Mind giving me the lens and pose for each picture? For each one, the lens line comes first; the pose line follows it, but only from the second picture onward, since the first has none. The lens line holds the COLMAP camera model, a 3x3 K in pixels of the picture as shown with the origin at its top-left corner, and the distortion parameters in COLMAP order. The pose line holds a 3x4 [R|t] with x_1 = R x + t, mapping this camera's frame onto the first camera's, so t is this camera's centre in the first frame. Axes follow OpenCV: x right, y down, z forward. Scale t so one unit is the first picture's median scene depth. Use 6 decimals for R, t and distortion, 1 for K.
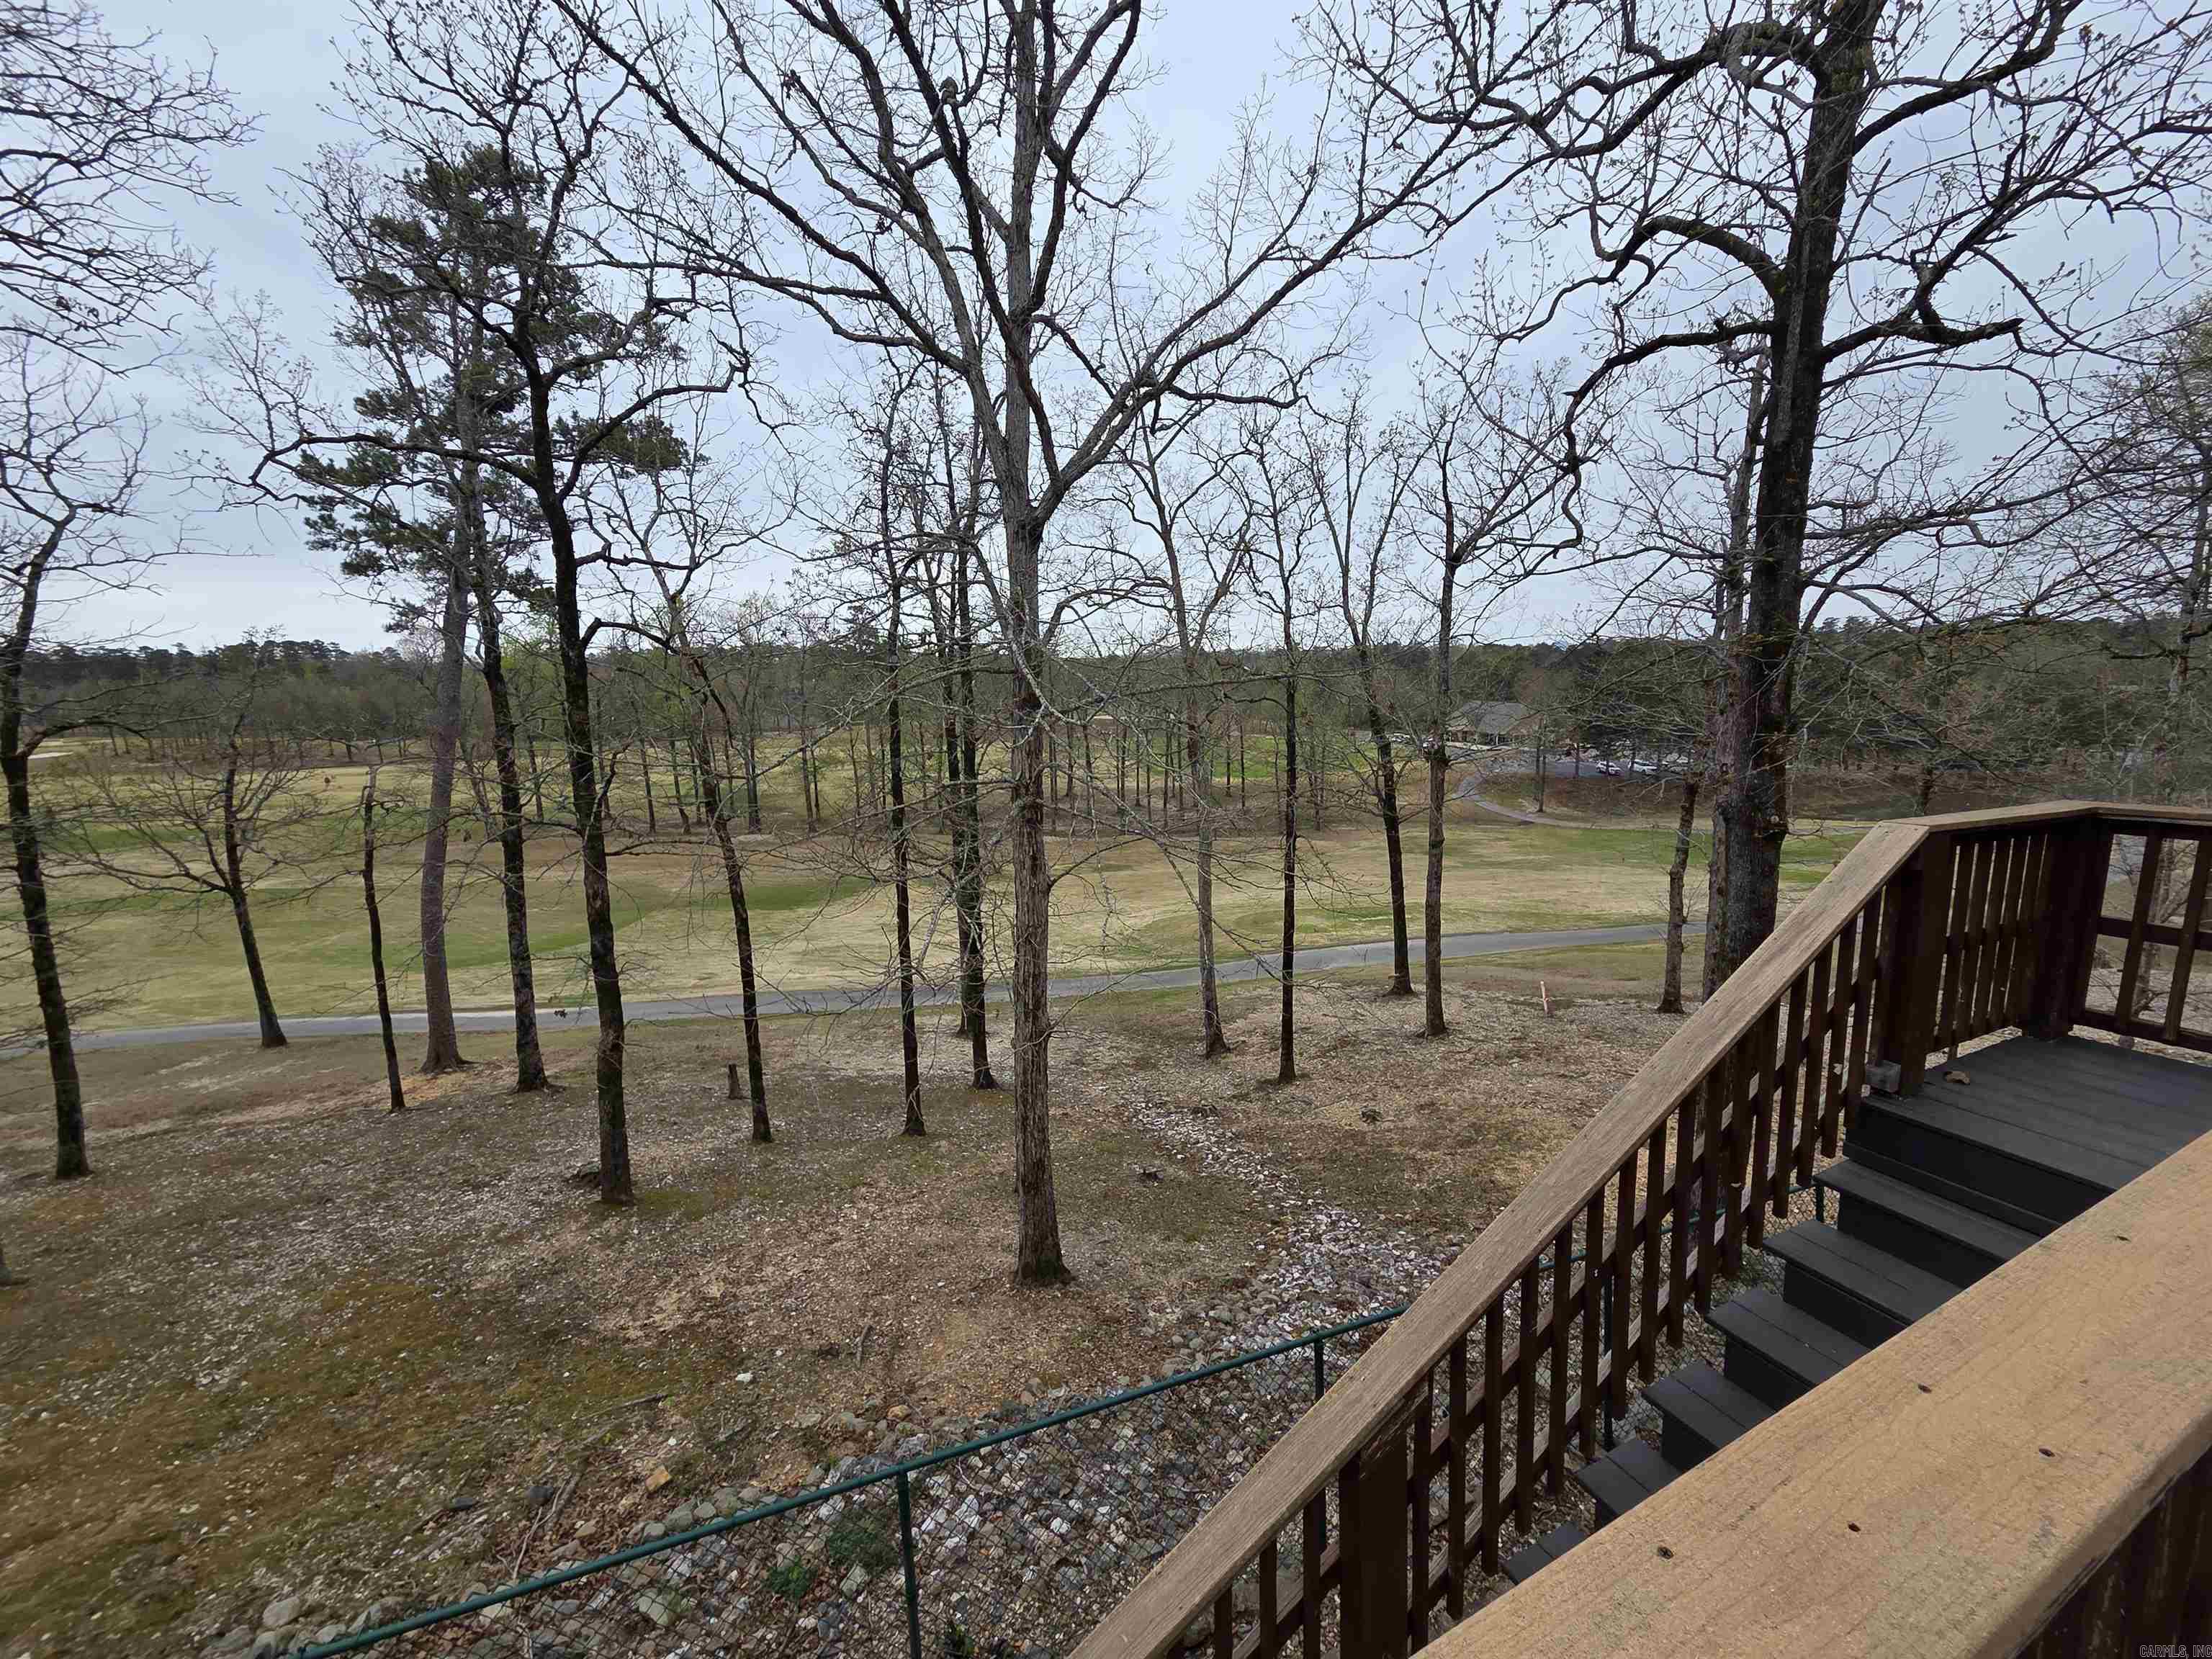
lens RADIAL K [[901.9, 0, 1128.5], [0, 901.9, 818.4], [0, 0, 1]] dist [-0.001314, 0.000084]
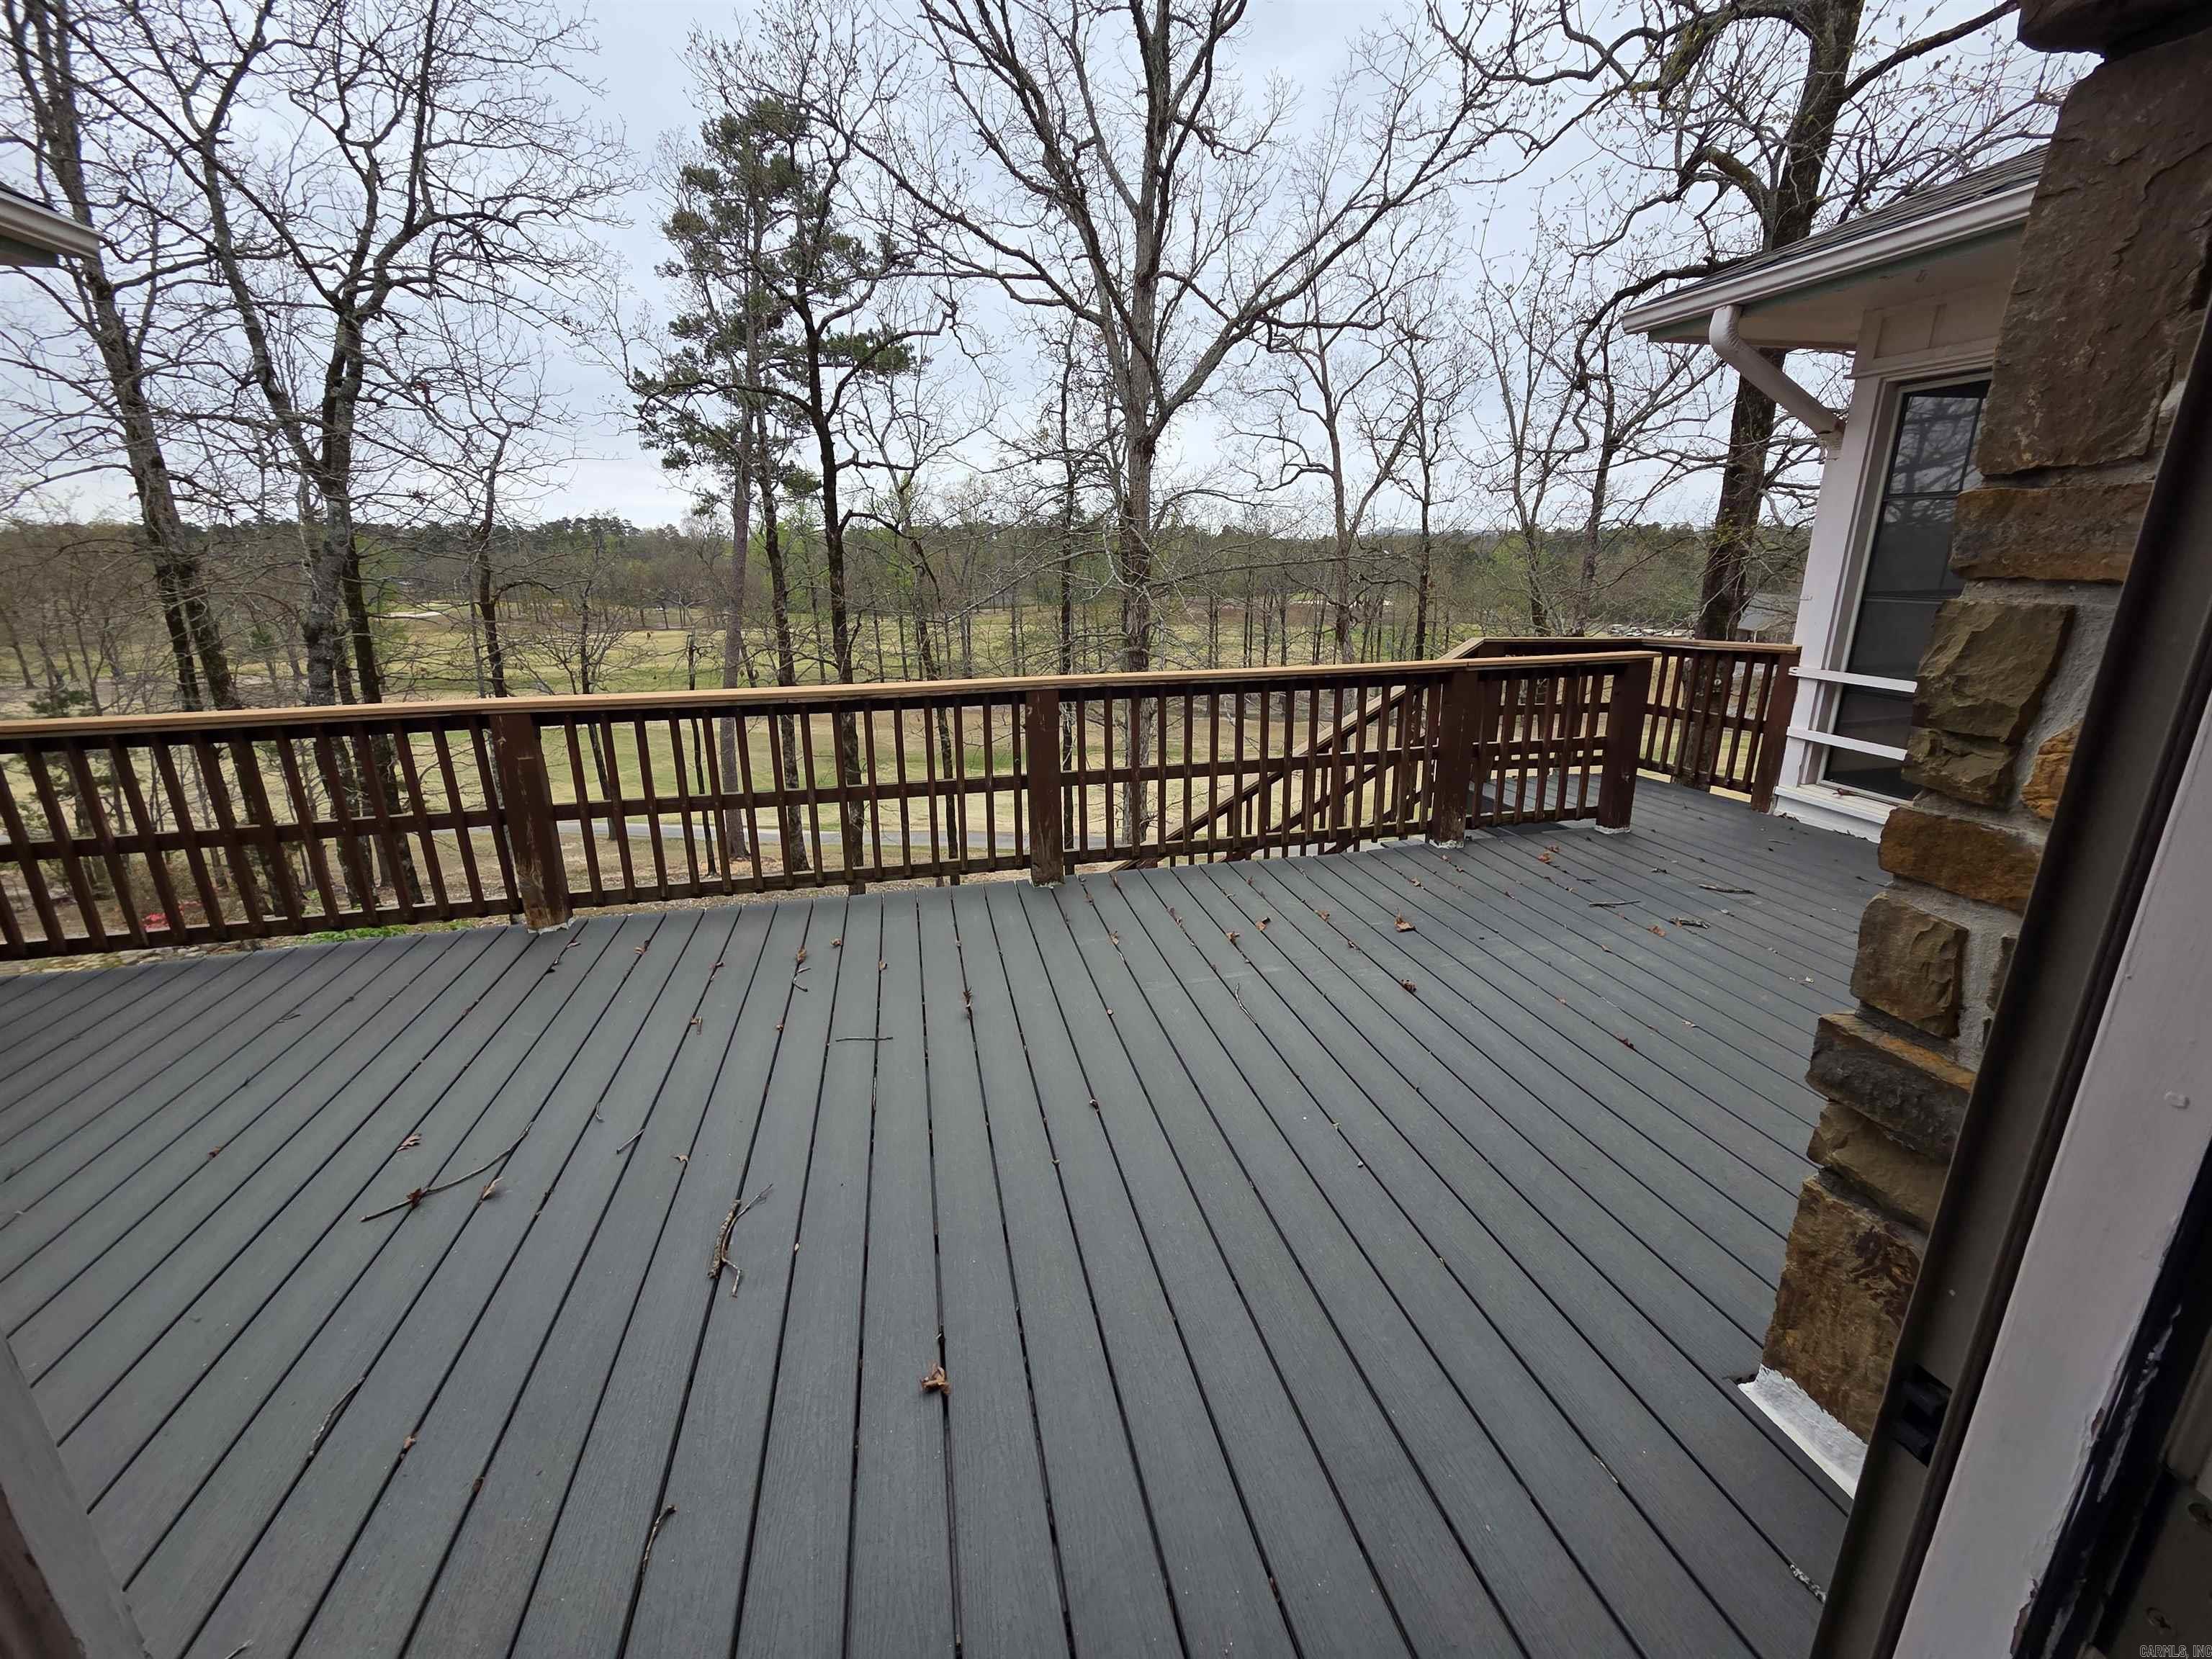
lens RADIAL K [[901.9, 0, 1128.5], [0, 901.9, 818.4], [0, 0, 1]] dist [-0.001314, 0.000084]
pose [[0.974417, 0.073605, -0.212354, 0.086101], [-0.046602, 0.990487, 0.129476, 0.026477], [0.219864, -0.116268, 0.968577, -0.166676]]
